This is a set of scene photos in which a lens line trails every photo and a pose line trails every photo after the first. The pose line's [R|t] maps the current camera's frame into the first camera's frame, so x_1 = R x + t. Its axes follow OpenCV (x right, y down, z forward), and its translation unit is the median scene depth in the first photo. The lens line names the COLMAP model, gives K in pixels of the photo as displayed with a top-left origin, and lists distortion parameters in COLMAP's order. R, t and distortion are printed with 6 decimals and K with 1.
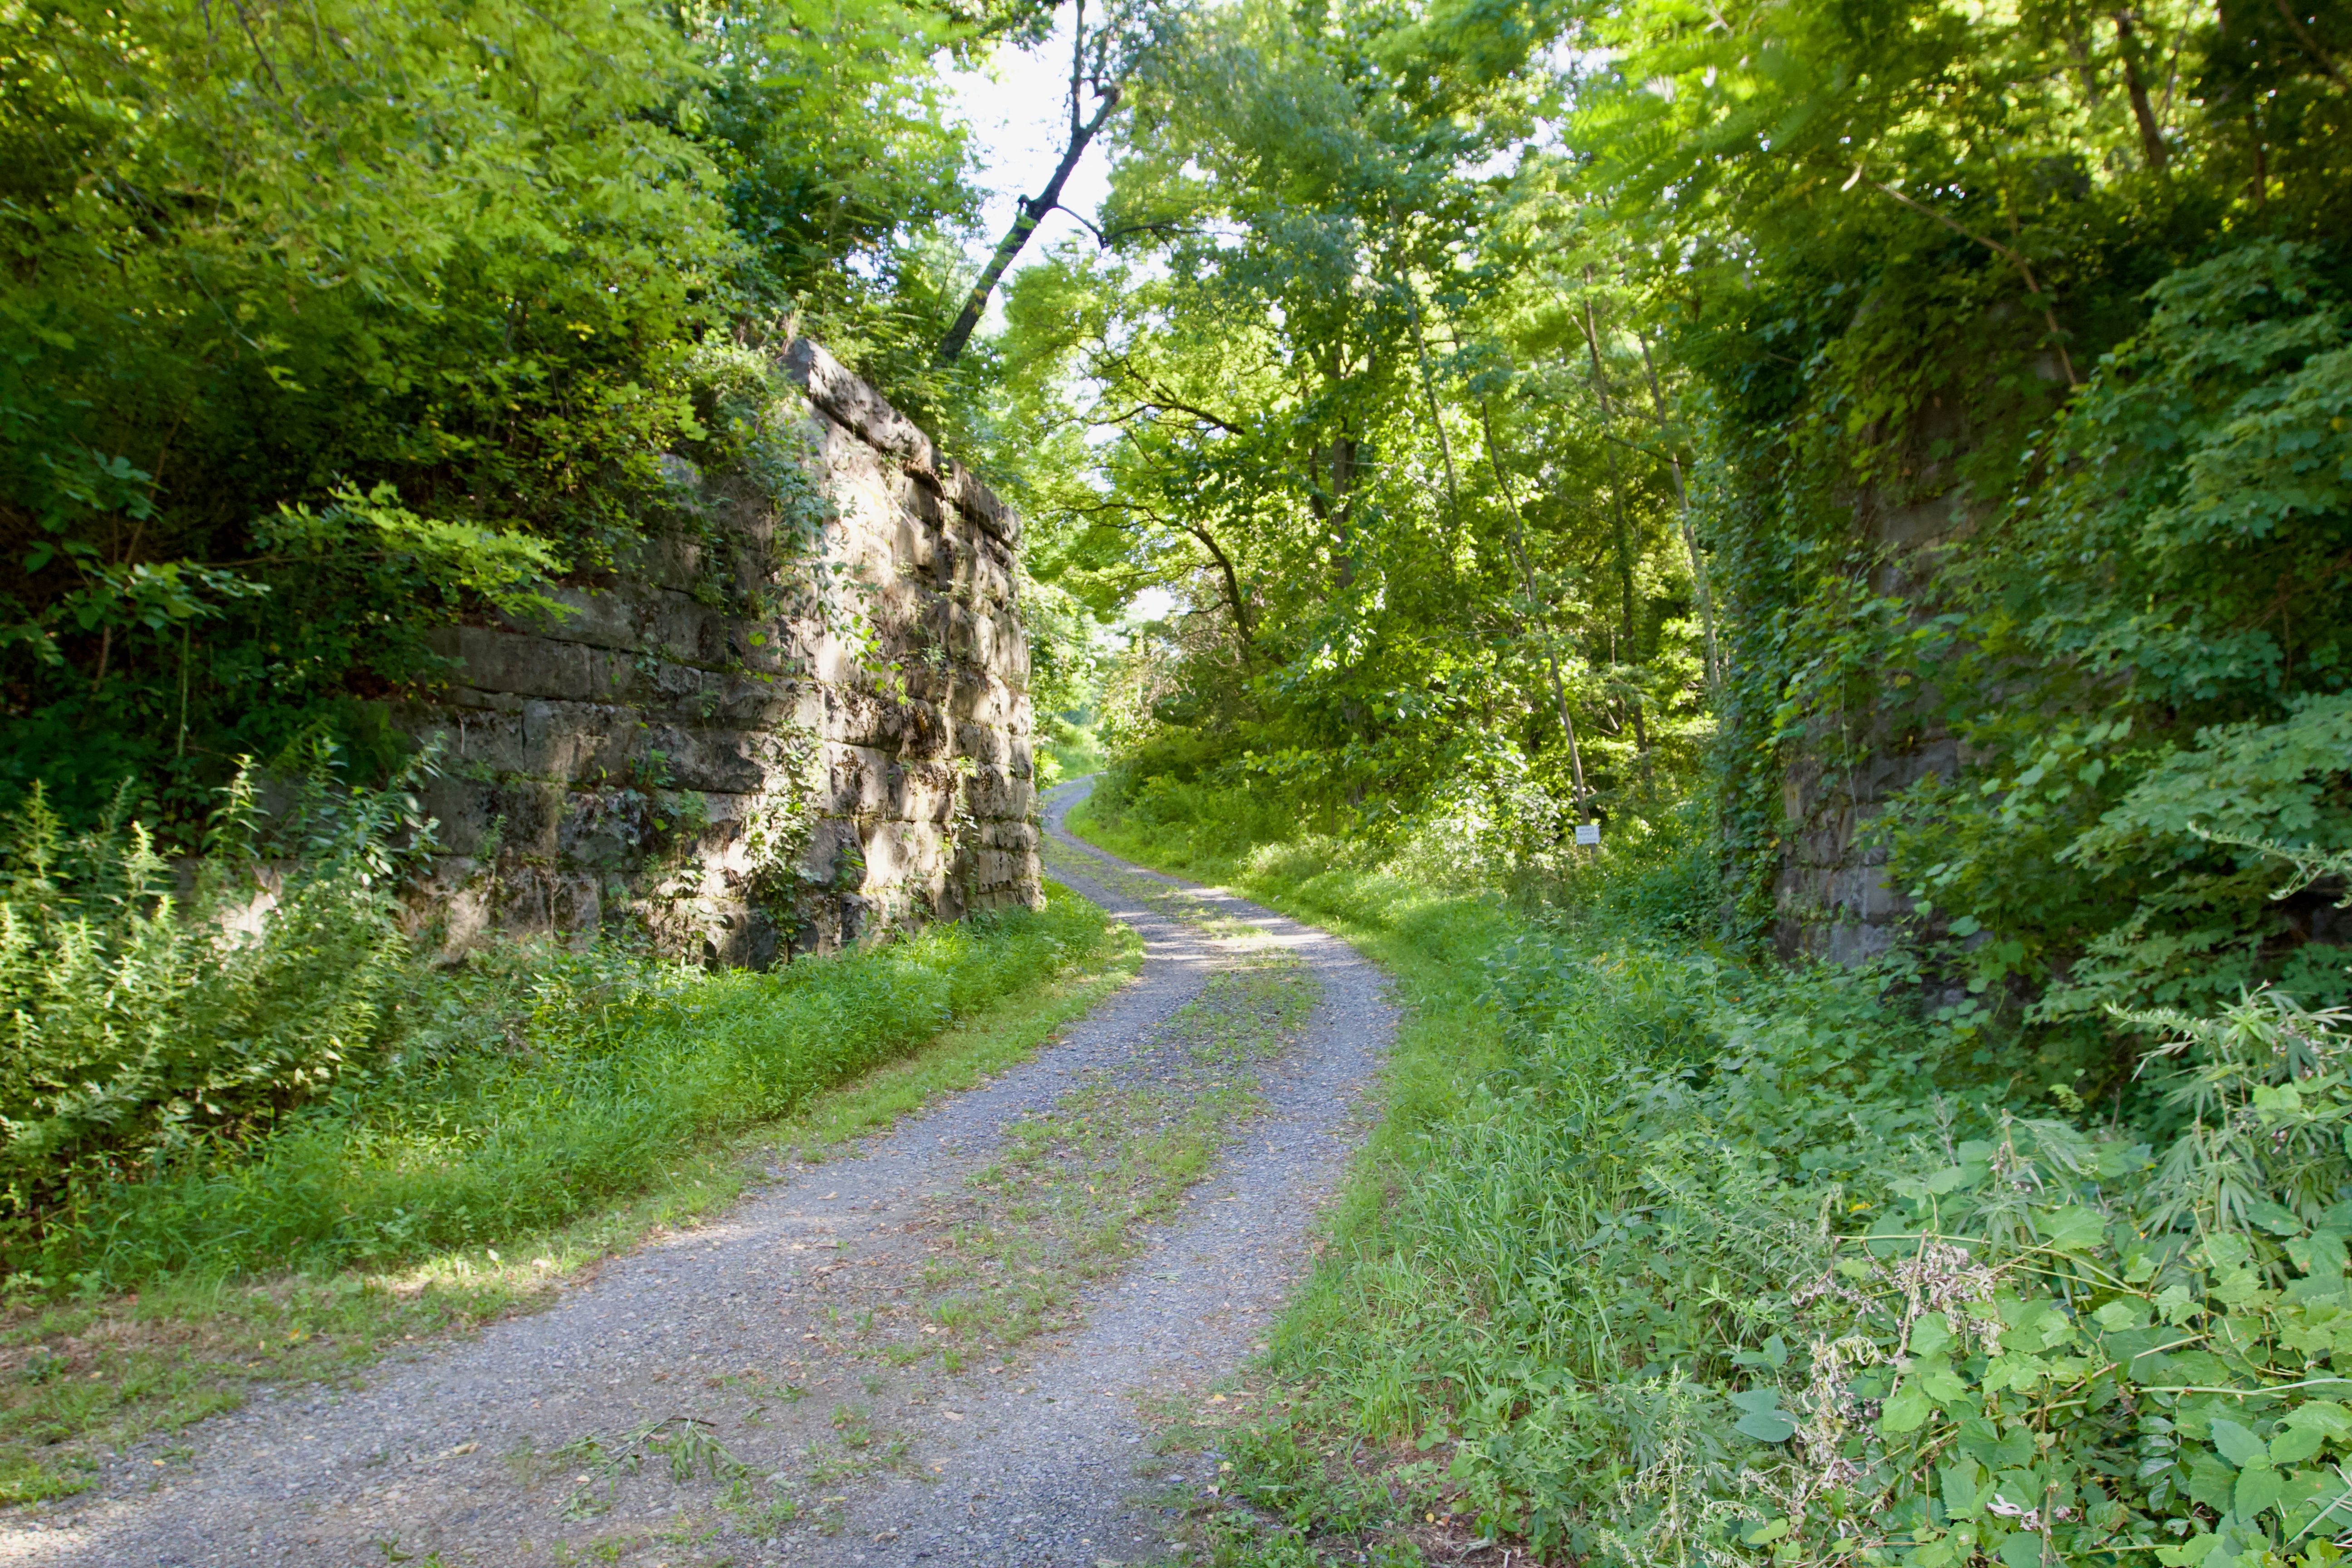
lens RADIAL K [[1781.2, 0, 1176.0], [0, 1781.2, 784.0], [0, 0, 1]] dist [-0.062940, 0.001099]
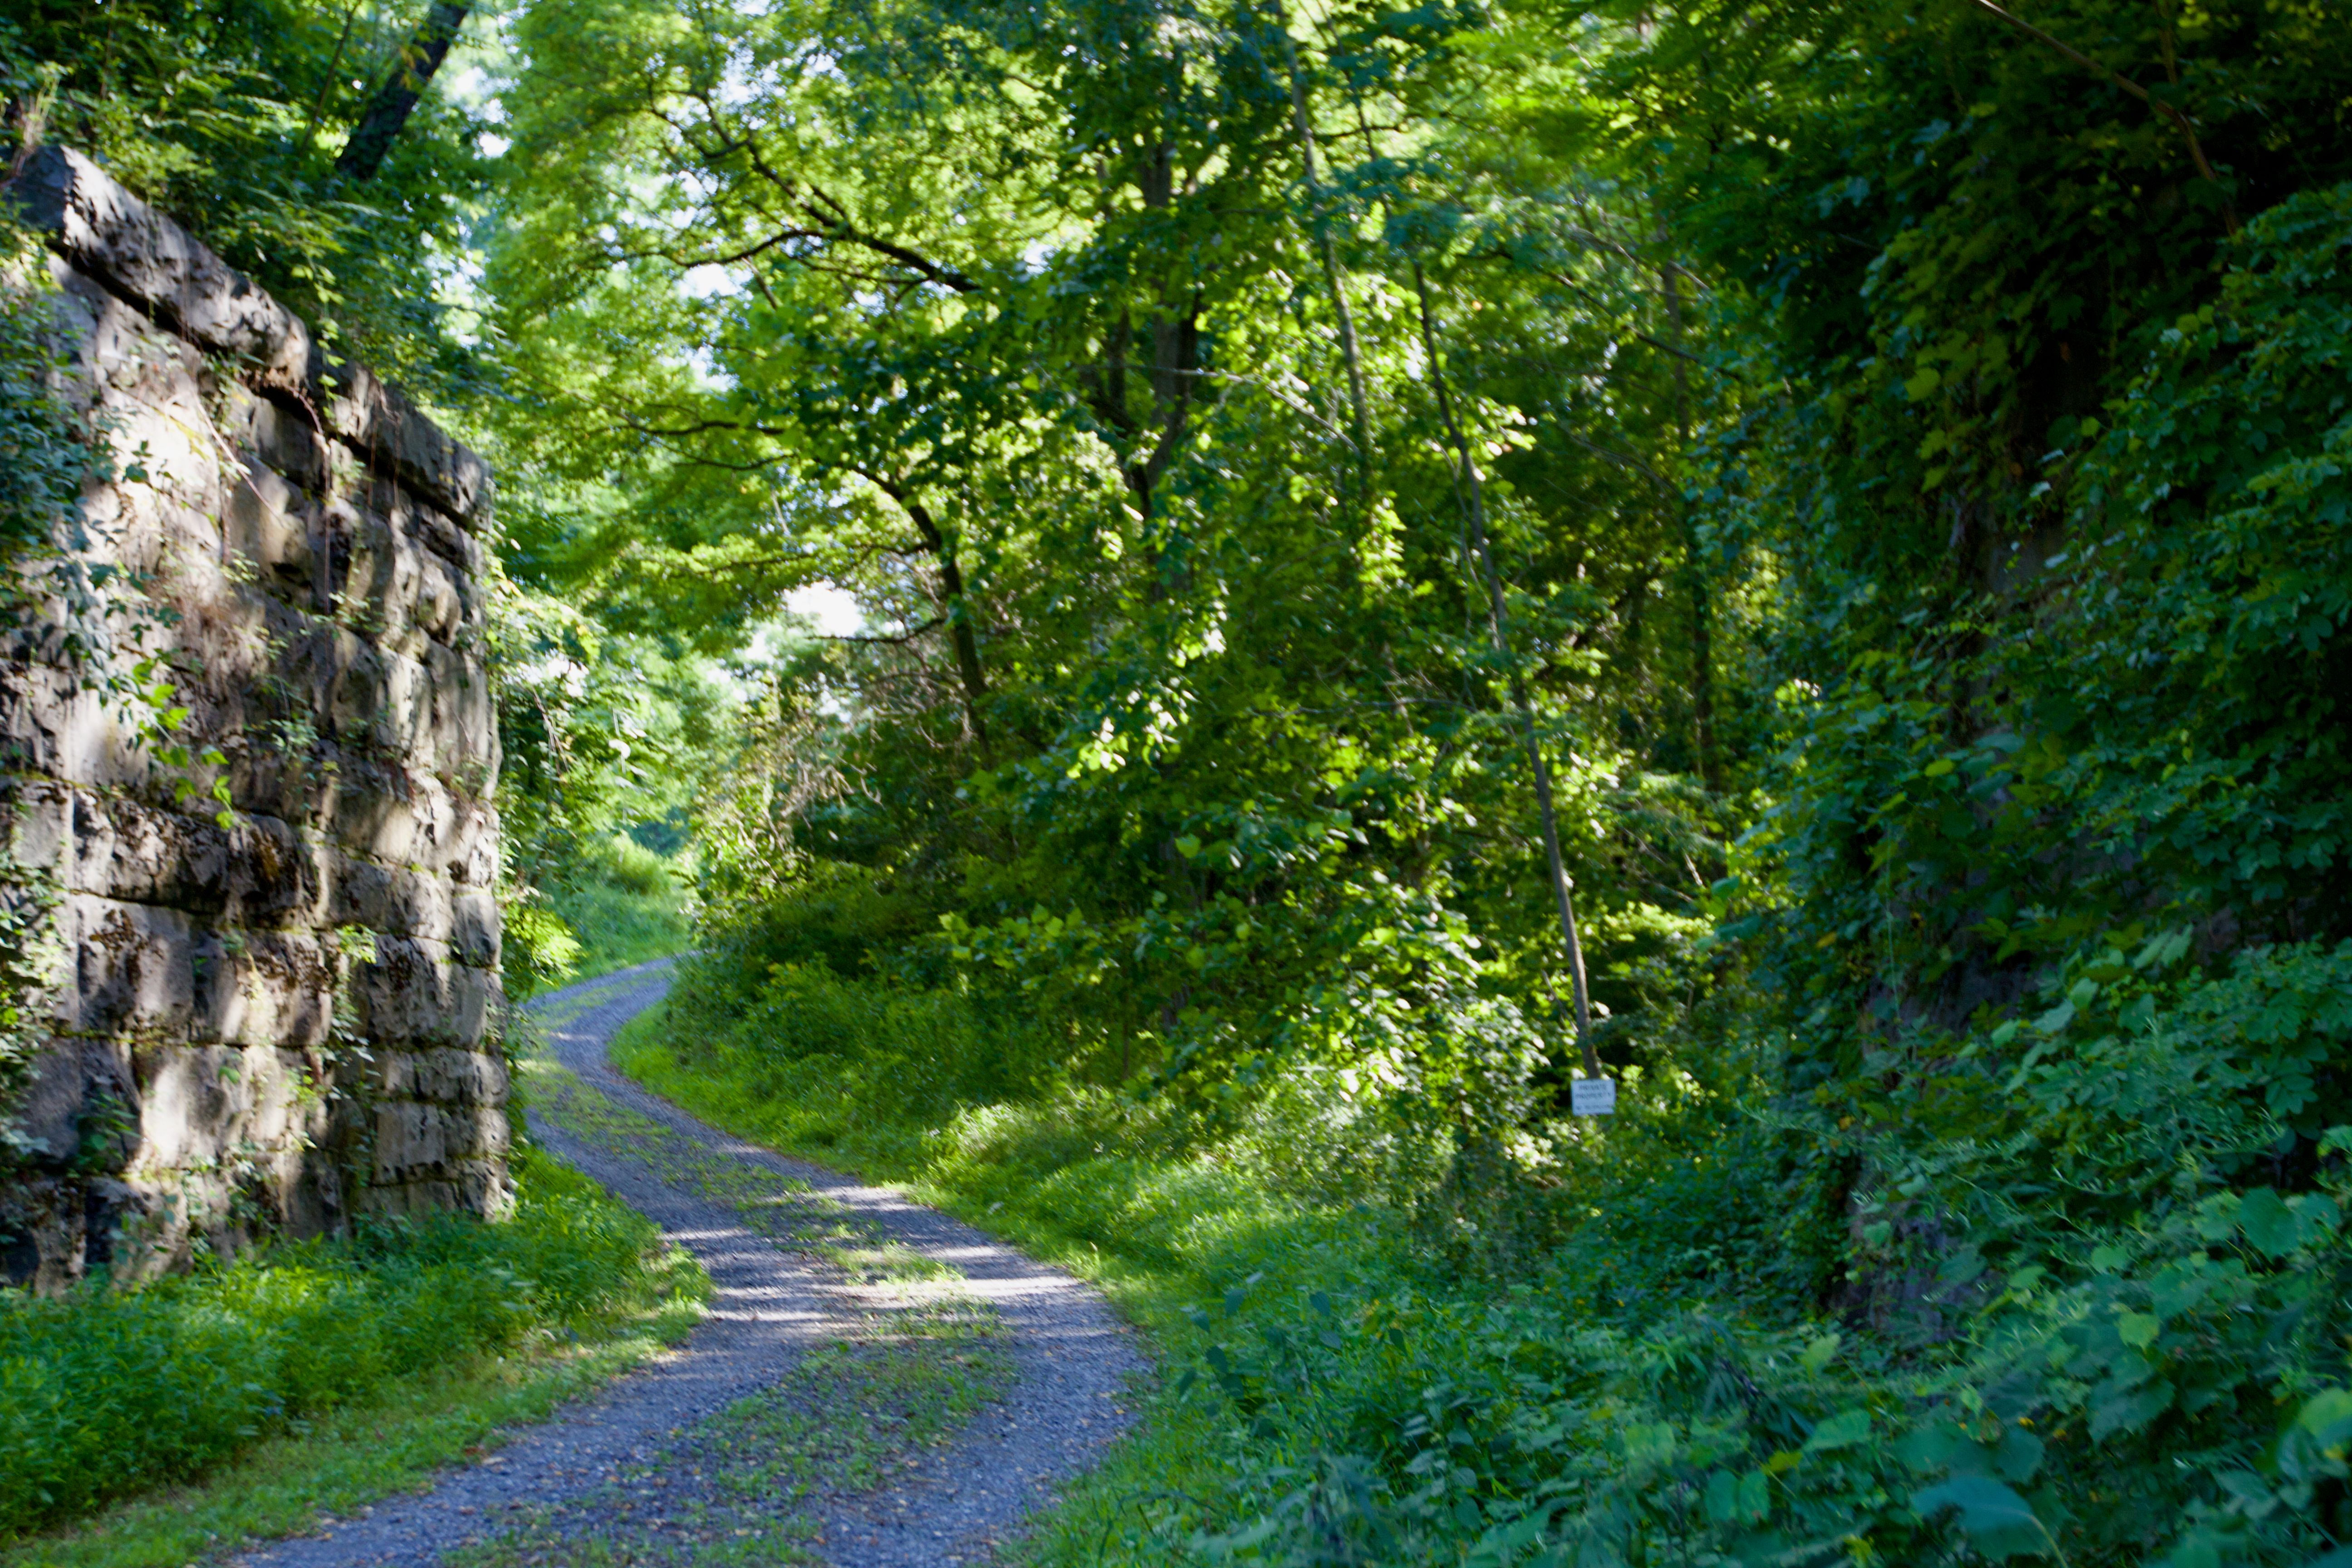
lens RADIAL K [[3664.3, 0, 1176.0], [0, 3664.3, 784.0], [0, 0, 1]] dist [0.016244, 0.100197]
pose [[0.996670, 0.027637, 0.076715, 0.040534], [-0.023564, 0.998290, -0.053494, -0.004648], [-0.078063, 0.051508, 0.995617, -0.108620]]
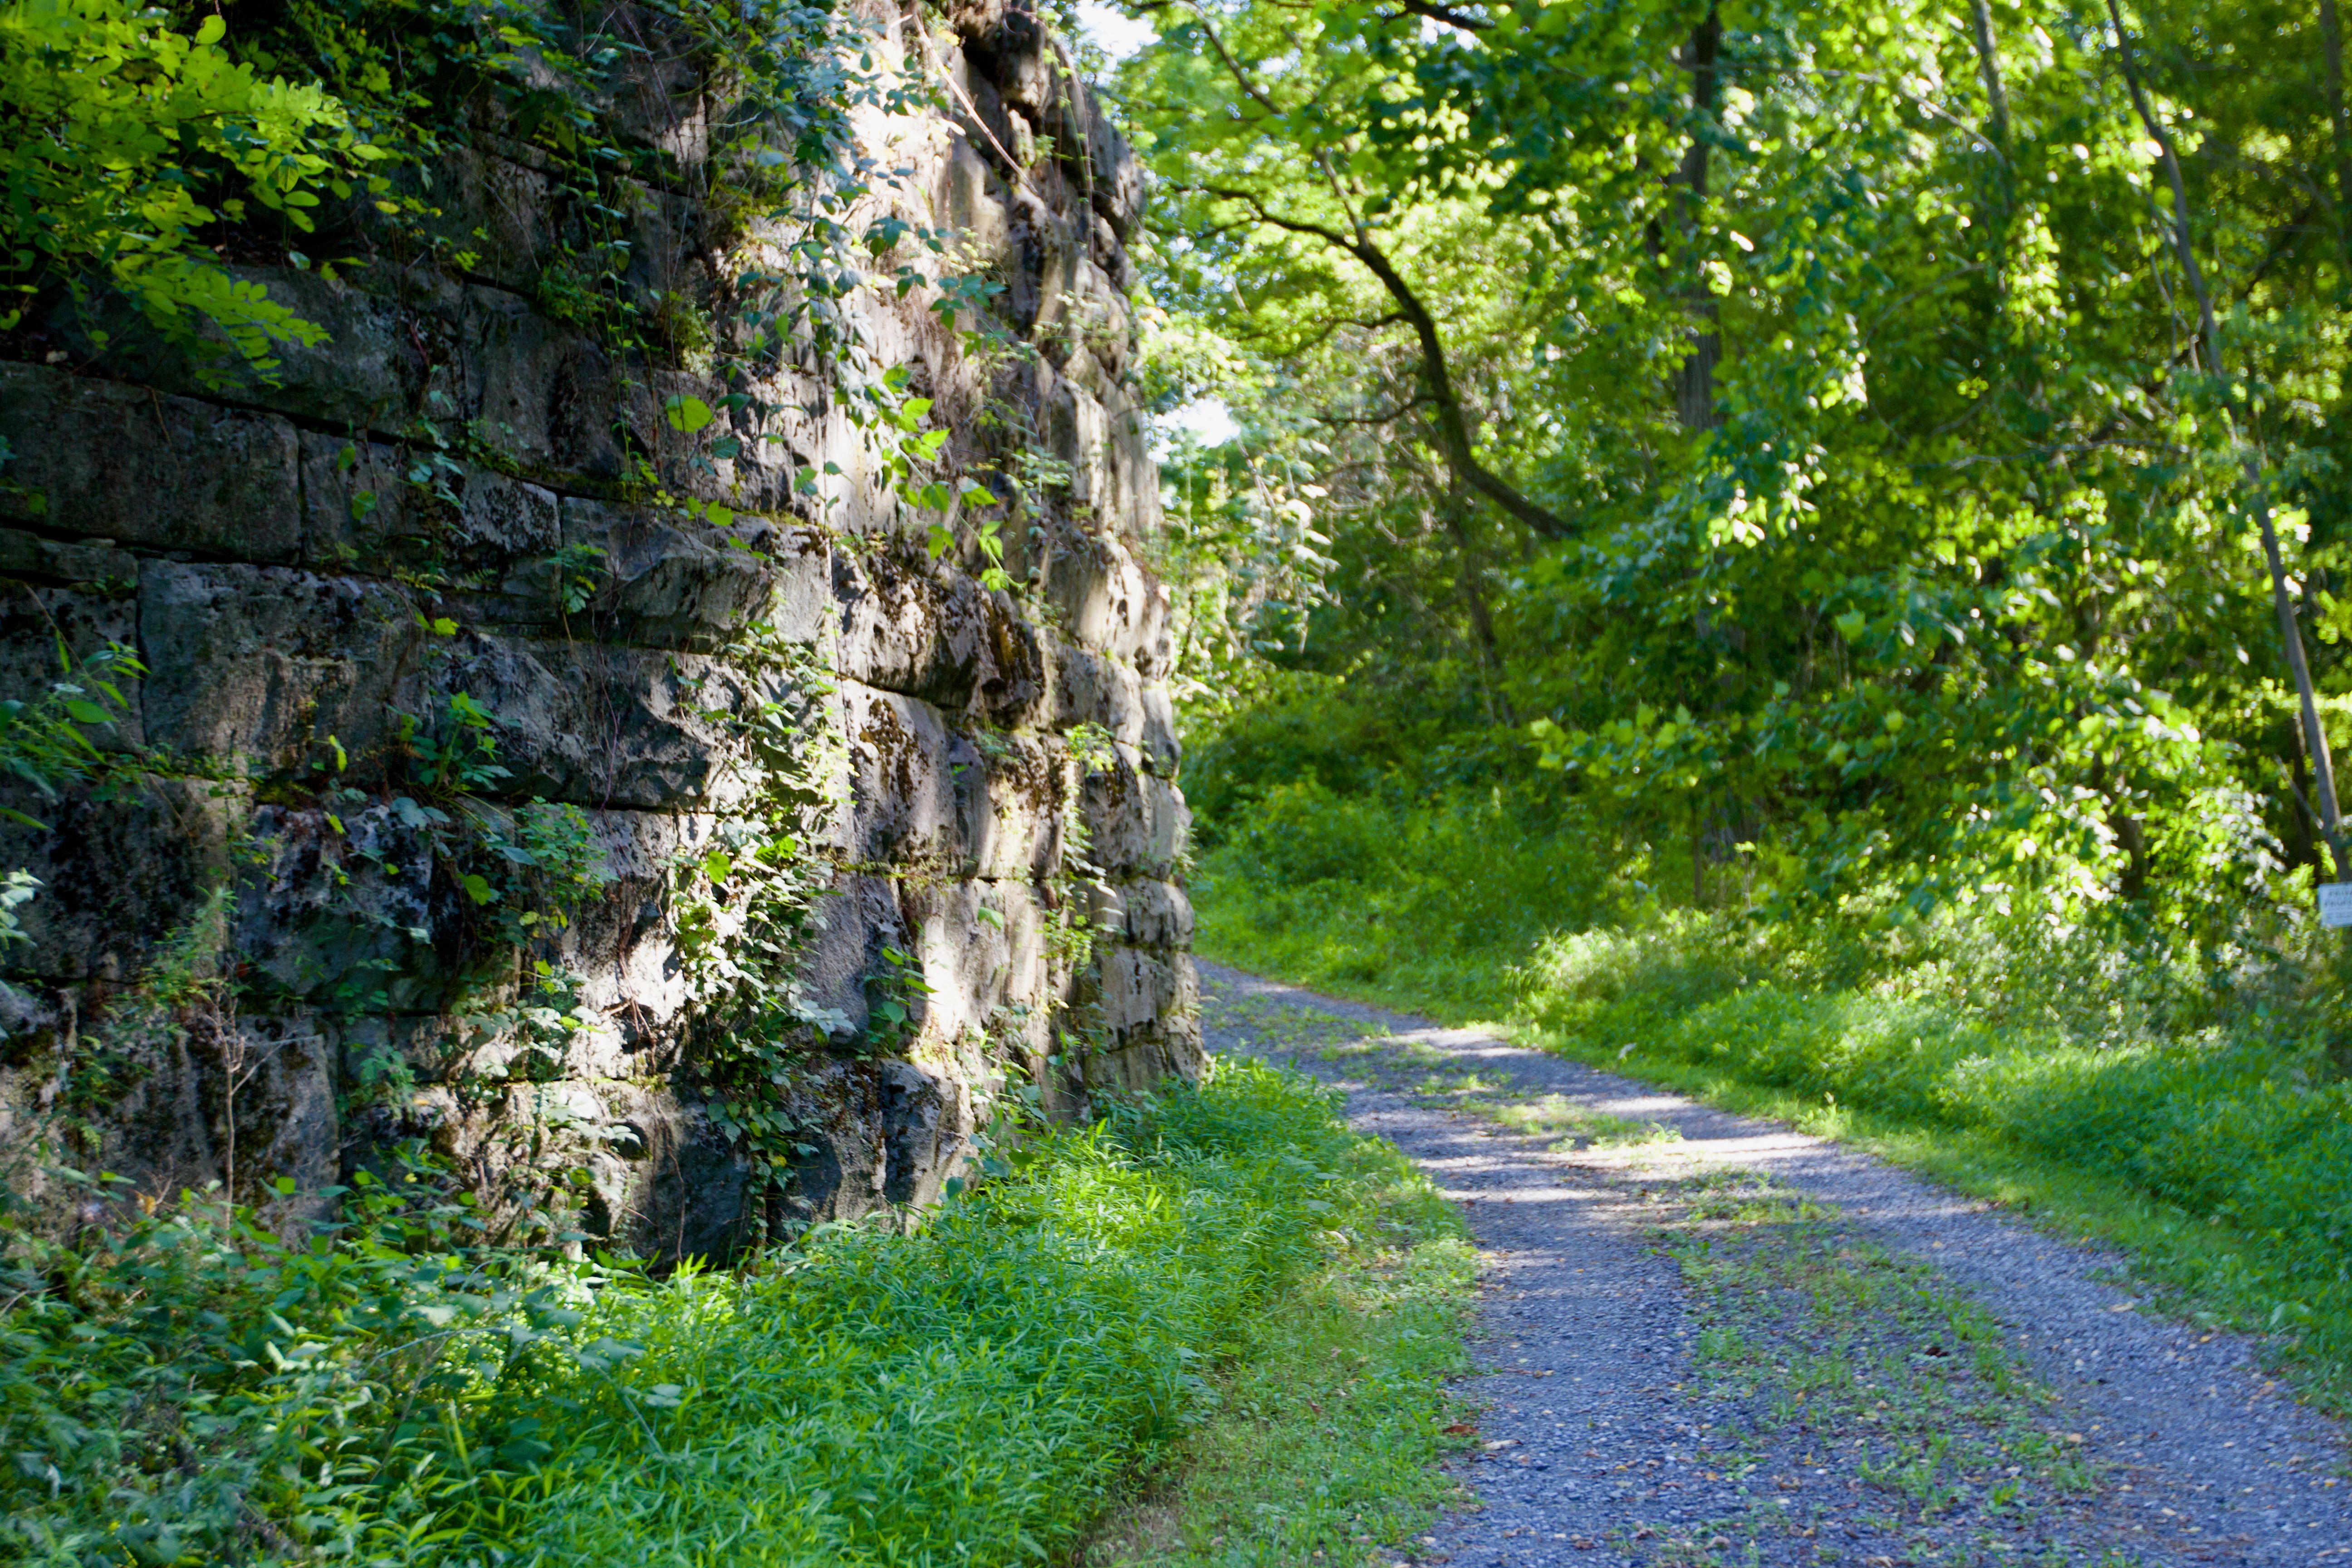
lens RADIAL K [[3664.3, 0, 1176.0], [0, 3664.3, 784.0], [0, 0, 1]] dist [0.016244, 0.100197]
pose [[0.999975, -0.004371, 0.005479, -0.102463], [0.004400, 0.999976, -0.005366, 0.003457], [-0.005455, 0.005390, 0.999971, 0.147277]]
